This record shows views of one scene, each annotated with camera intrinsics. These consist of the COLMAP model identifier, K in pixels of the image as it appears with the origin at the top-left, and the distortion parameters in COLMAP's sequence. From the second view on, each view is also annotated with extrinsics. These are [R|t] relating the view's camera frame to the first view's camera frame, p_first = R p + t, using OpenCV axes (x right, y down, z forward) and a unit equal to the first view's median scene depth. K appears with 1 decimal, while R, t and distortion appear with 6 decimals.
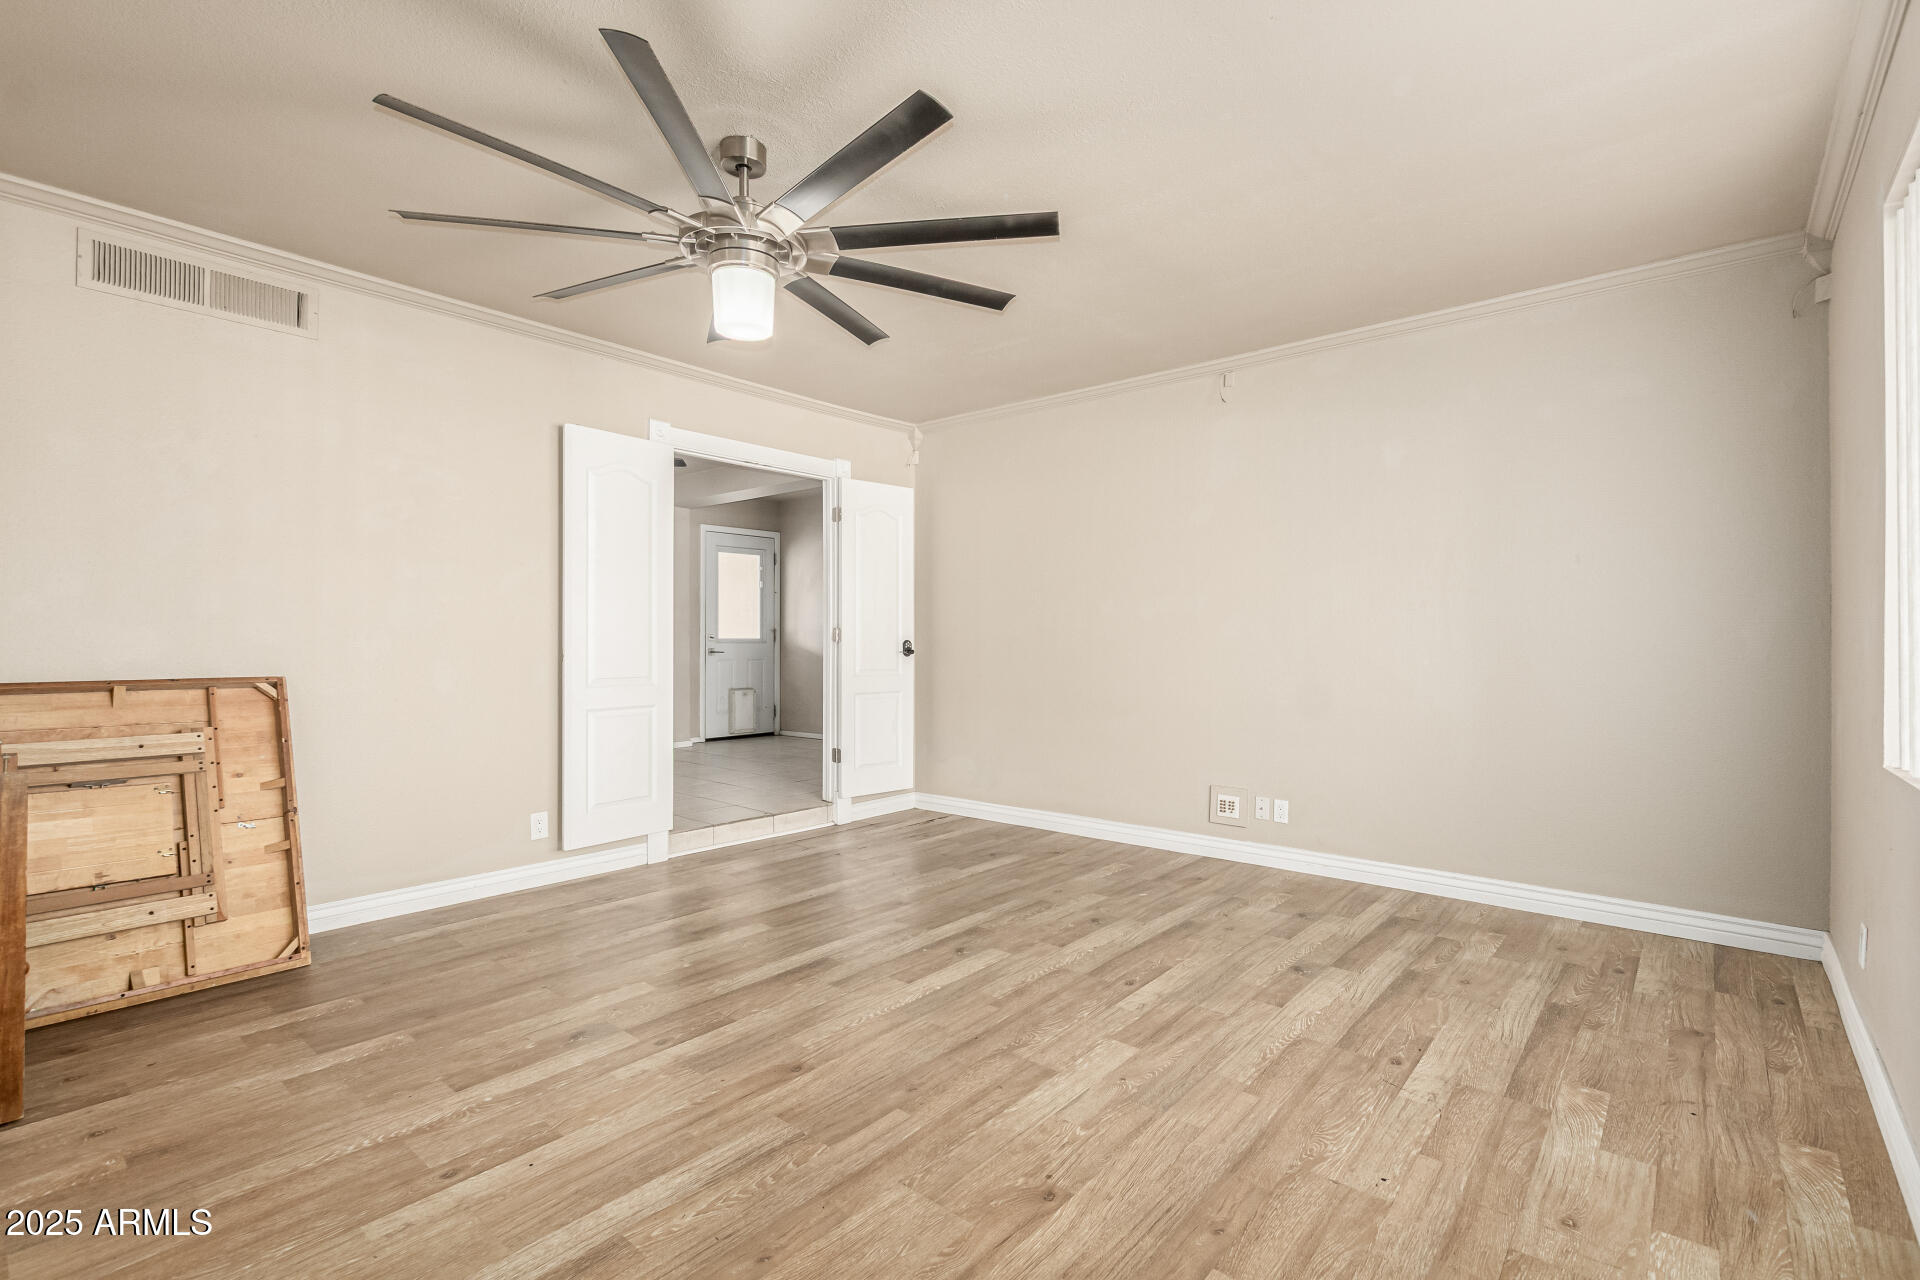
lens RADIAL K [[884.3, 0, 970.0], [0, 884.3, 644.2], [0, 0, 1]] dist [0.007592, -0.002490]
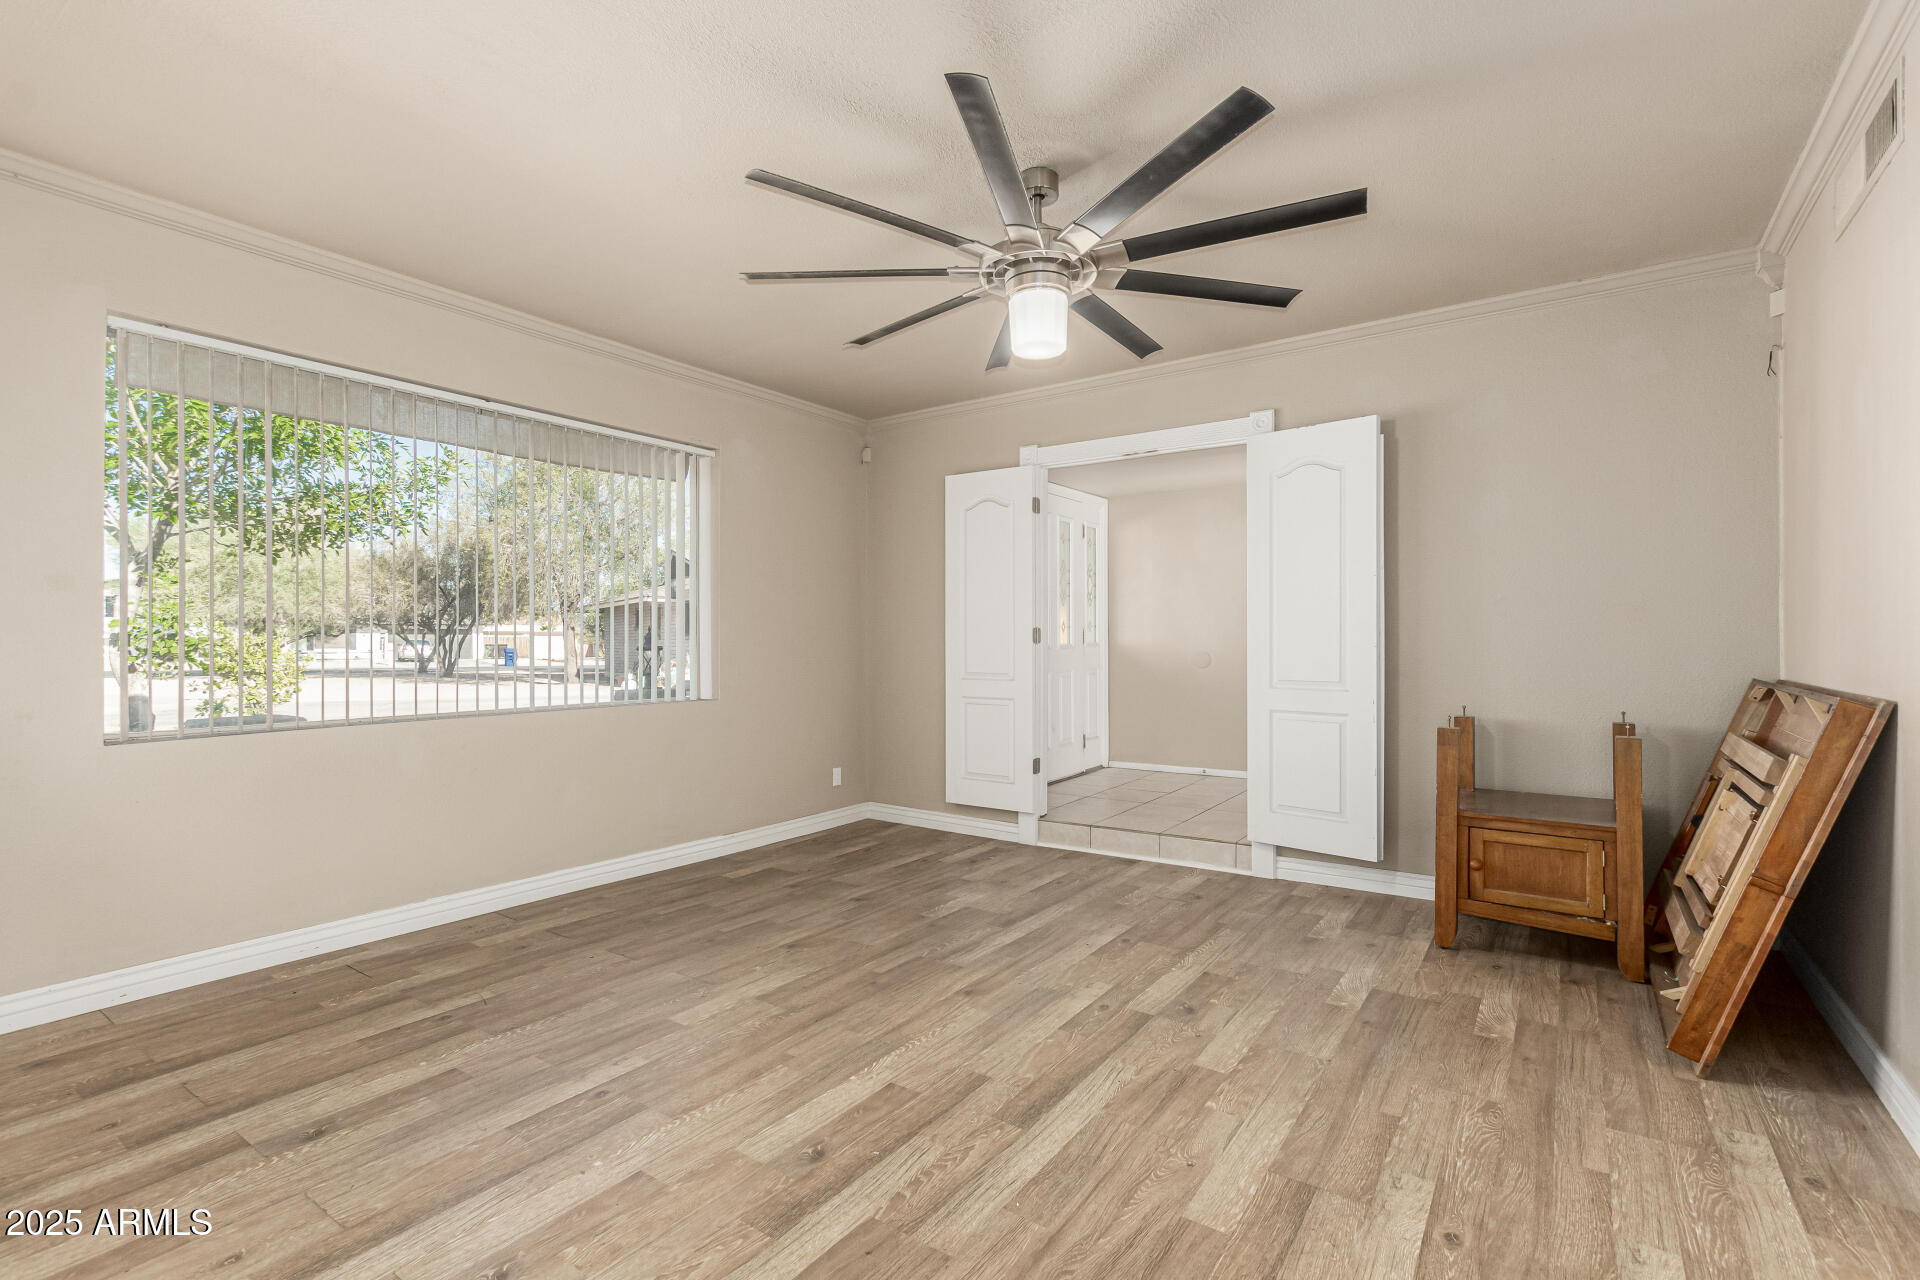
lens RADIAL K [[884.3, 0, 958.8], [0, 884.3, 647.2], [0, 0, 1]] dist [0.007592, -0.002490]
pose [[-0.996208, 0.002849, -0.086961, -0.071383], [0.001860, 0.999933, 0.011452, -0.013282], [0.086988, 0.011247, -0.996146, 2.060704]]
